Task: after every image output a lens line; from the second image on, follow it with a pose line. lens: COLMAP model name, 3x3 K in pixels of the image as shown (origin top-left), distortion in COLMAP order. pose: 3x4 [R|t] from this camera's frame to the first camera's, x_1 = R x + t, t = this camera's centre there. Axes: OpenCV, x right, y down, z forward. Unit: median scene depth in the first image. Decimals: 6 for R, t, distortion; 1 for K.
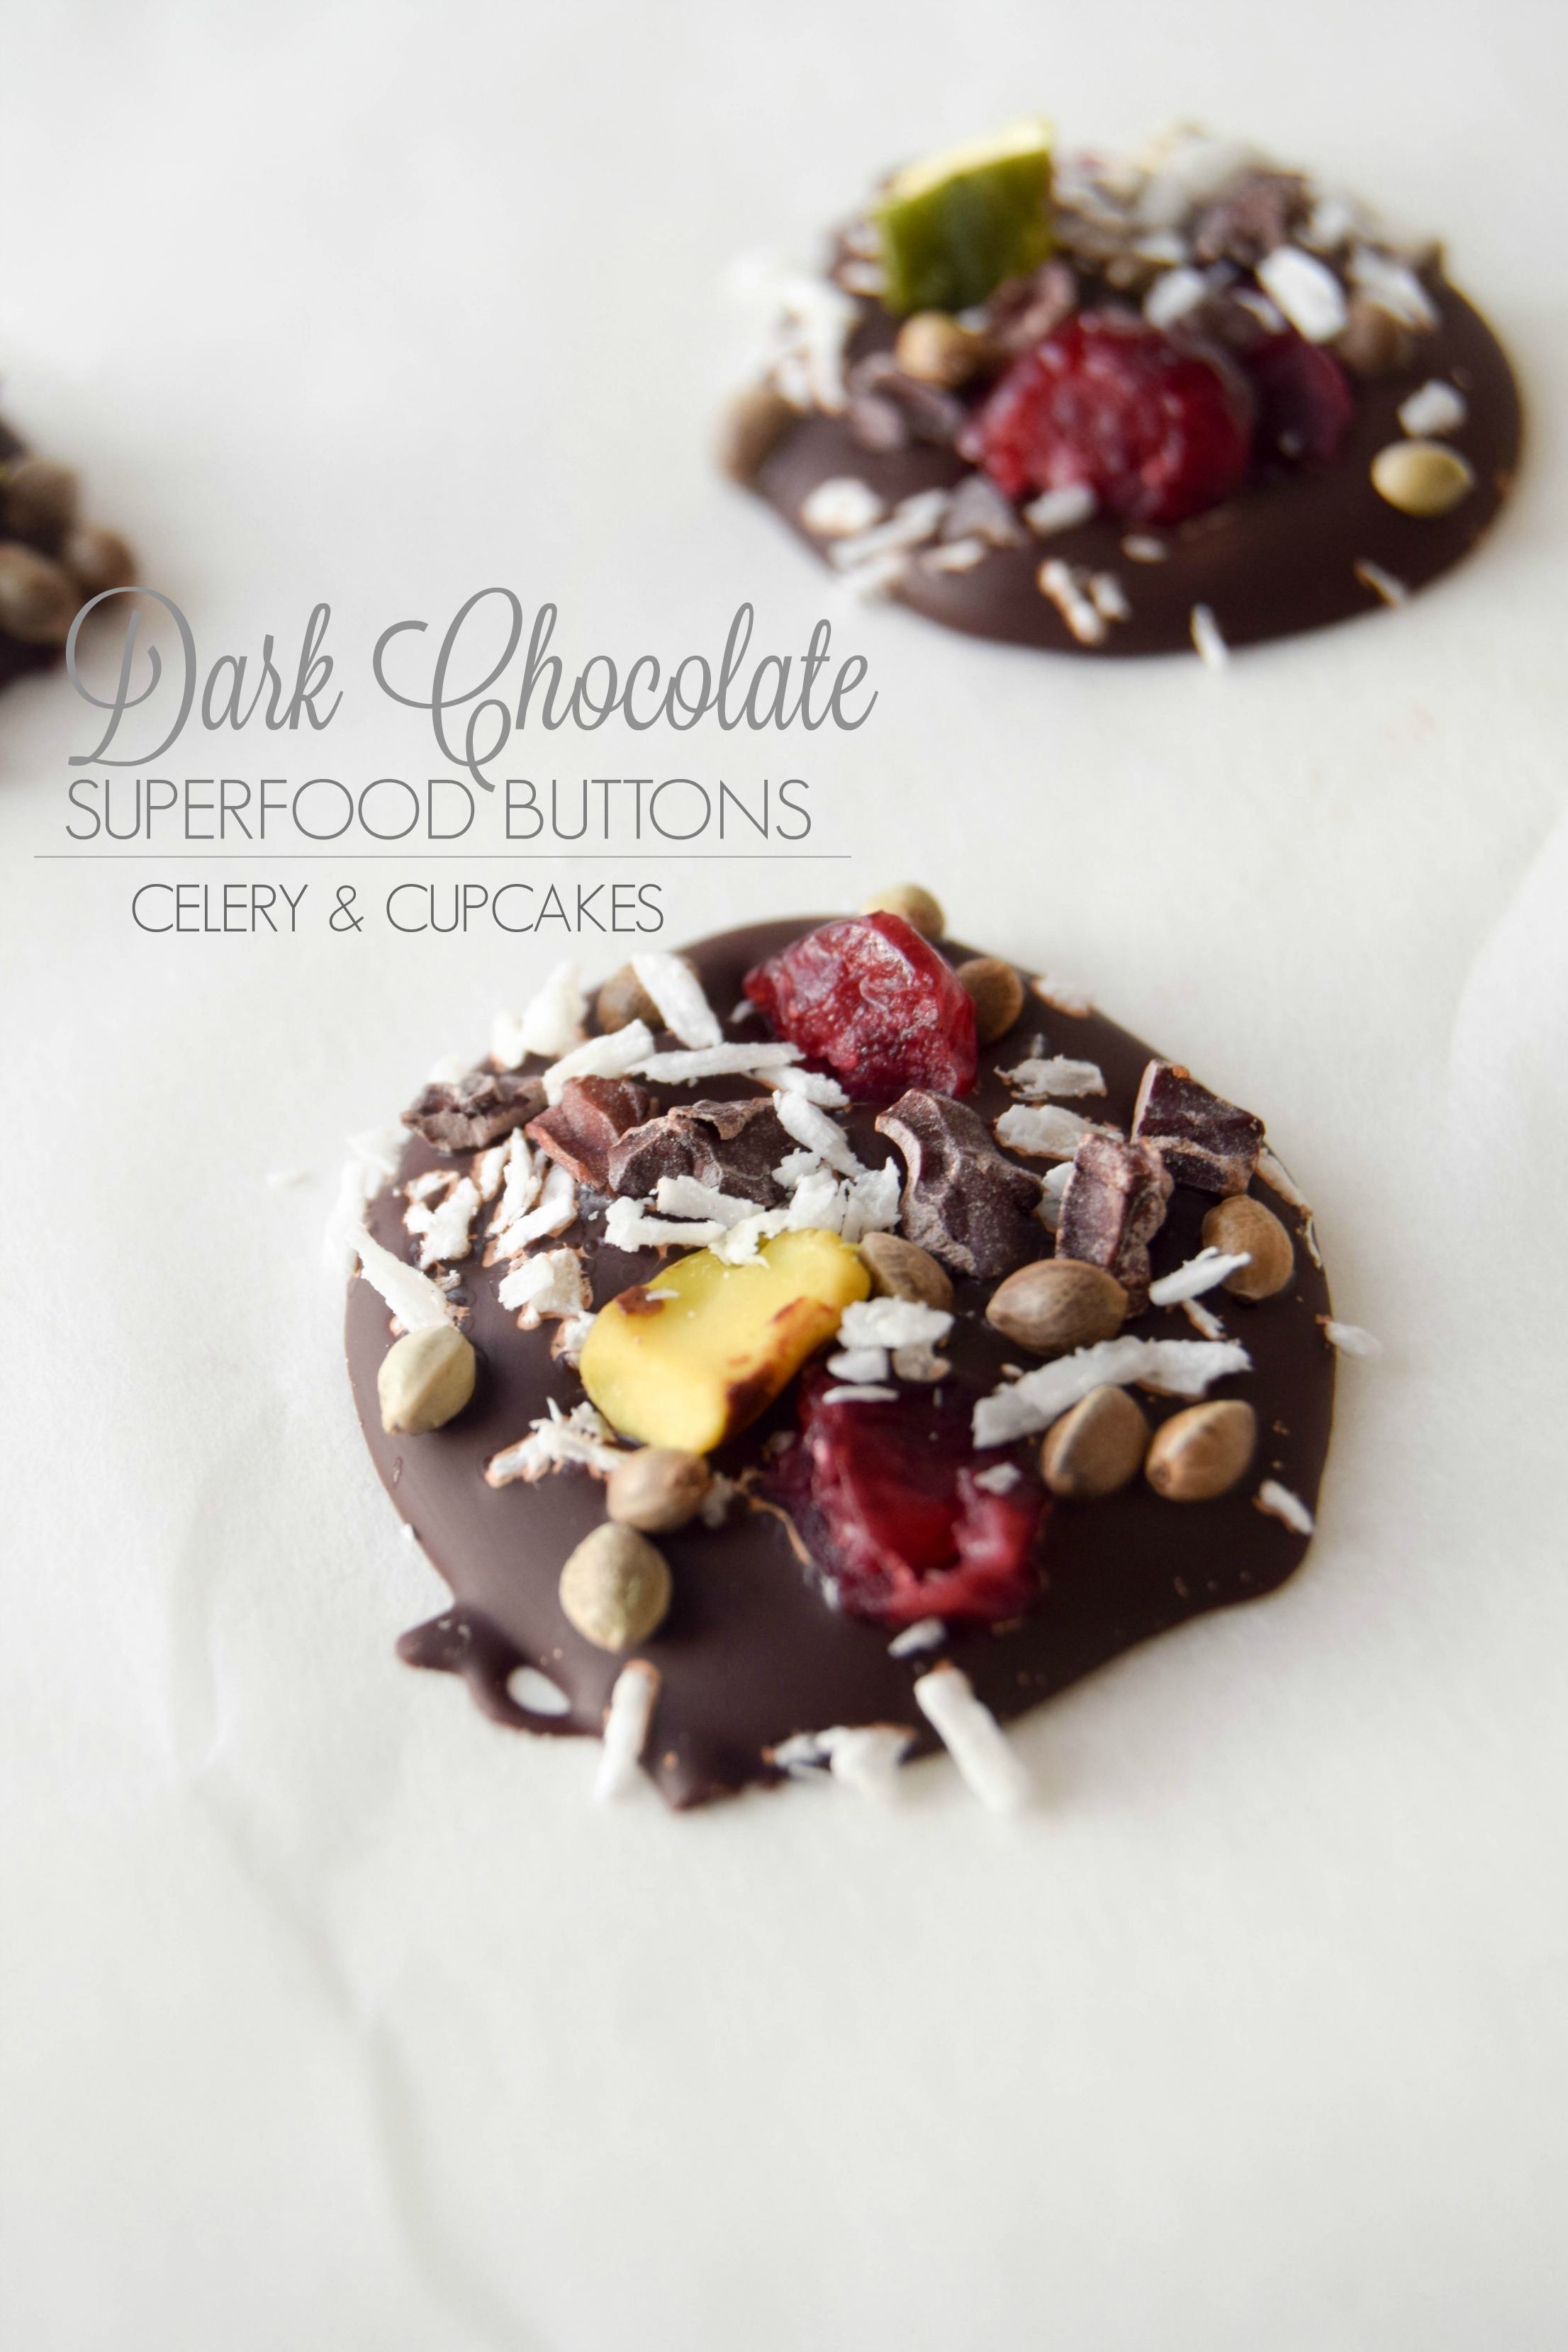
lens RADIAL K [[4544.0, 0, 783.8], [0, 4544.0, 1179.5], [0, 0, 1]] dist [-0.270567, 0.000000]
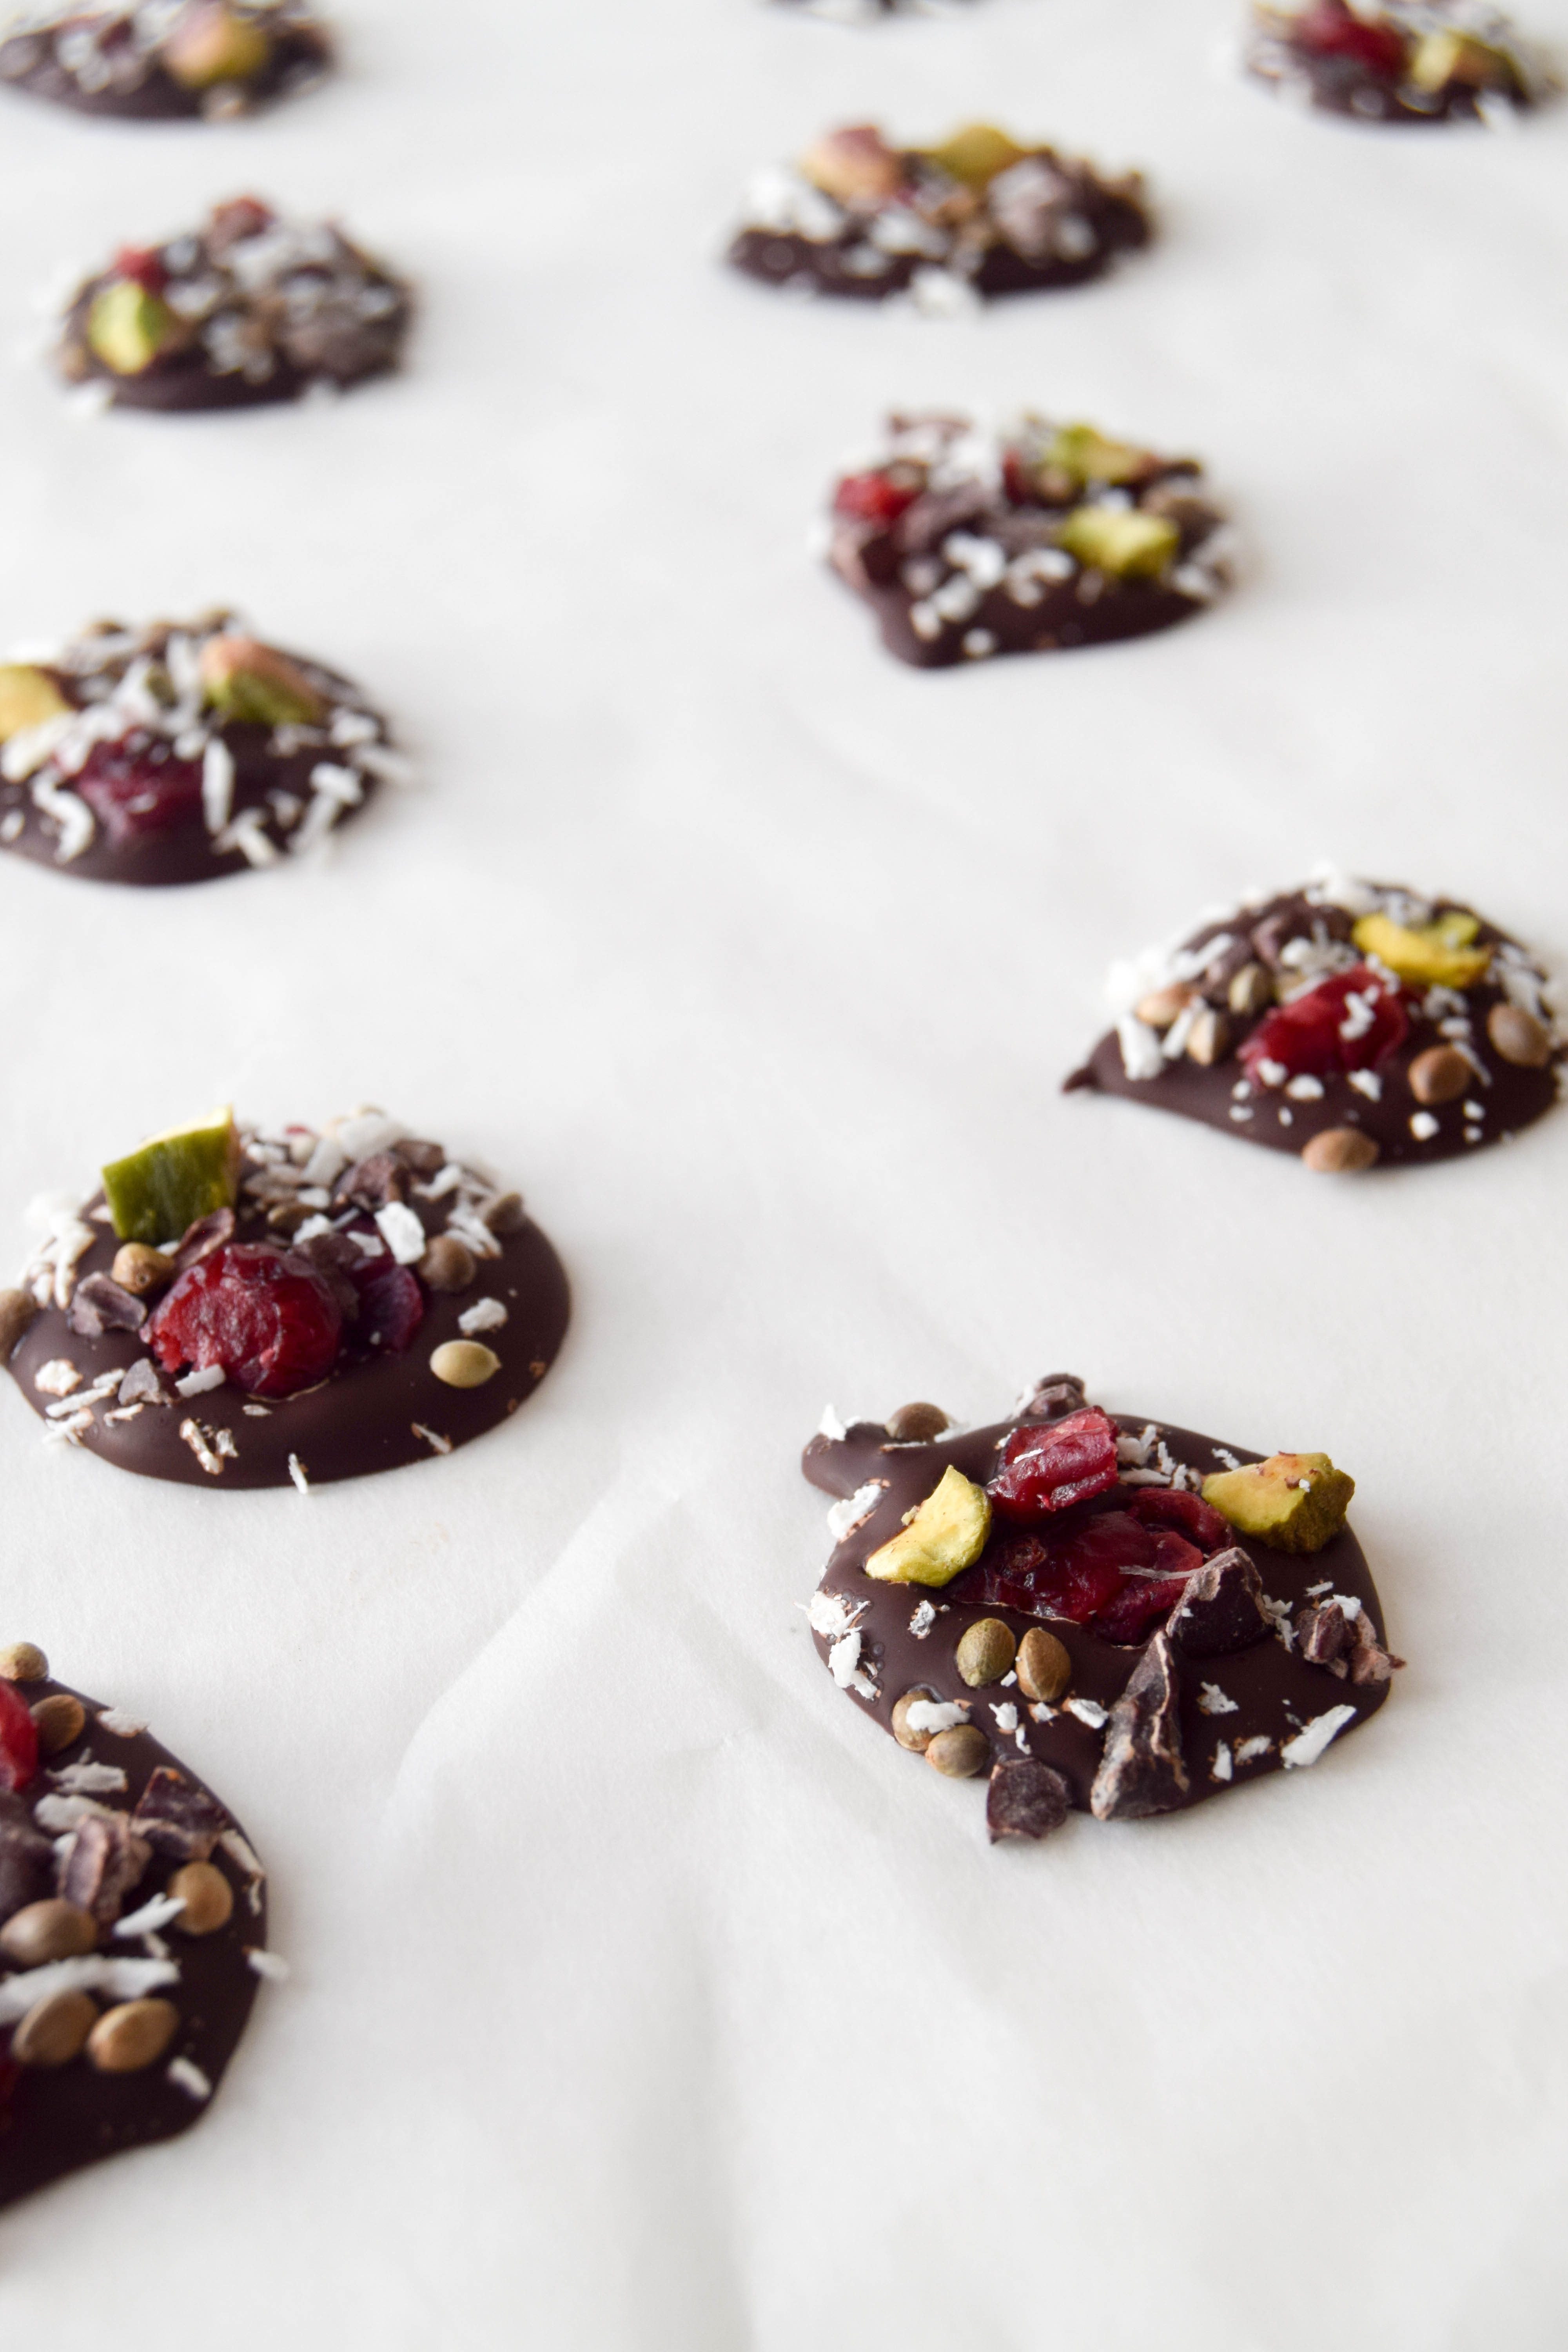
lens RADIAL K [[3885.0, 0, 784.9], [0, 3885.0, 1173.0], [0, 0, 1]] dist [0.024457, 0.000000]
pose [[0.999016, 0.028288, 0.034146, 0.202897], [-0.021105, 0.980599, -0.194885, 0.022116], [-0.038996, 0.193973, 0.980231, -0.223689]]
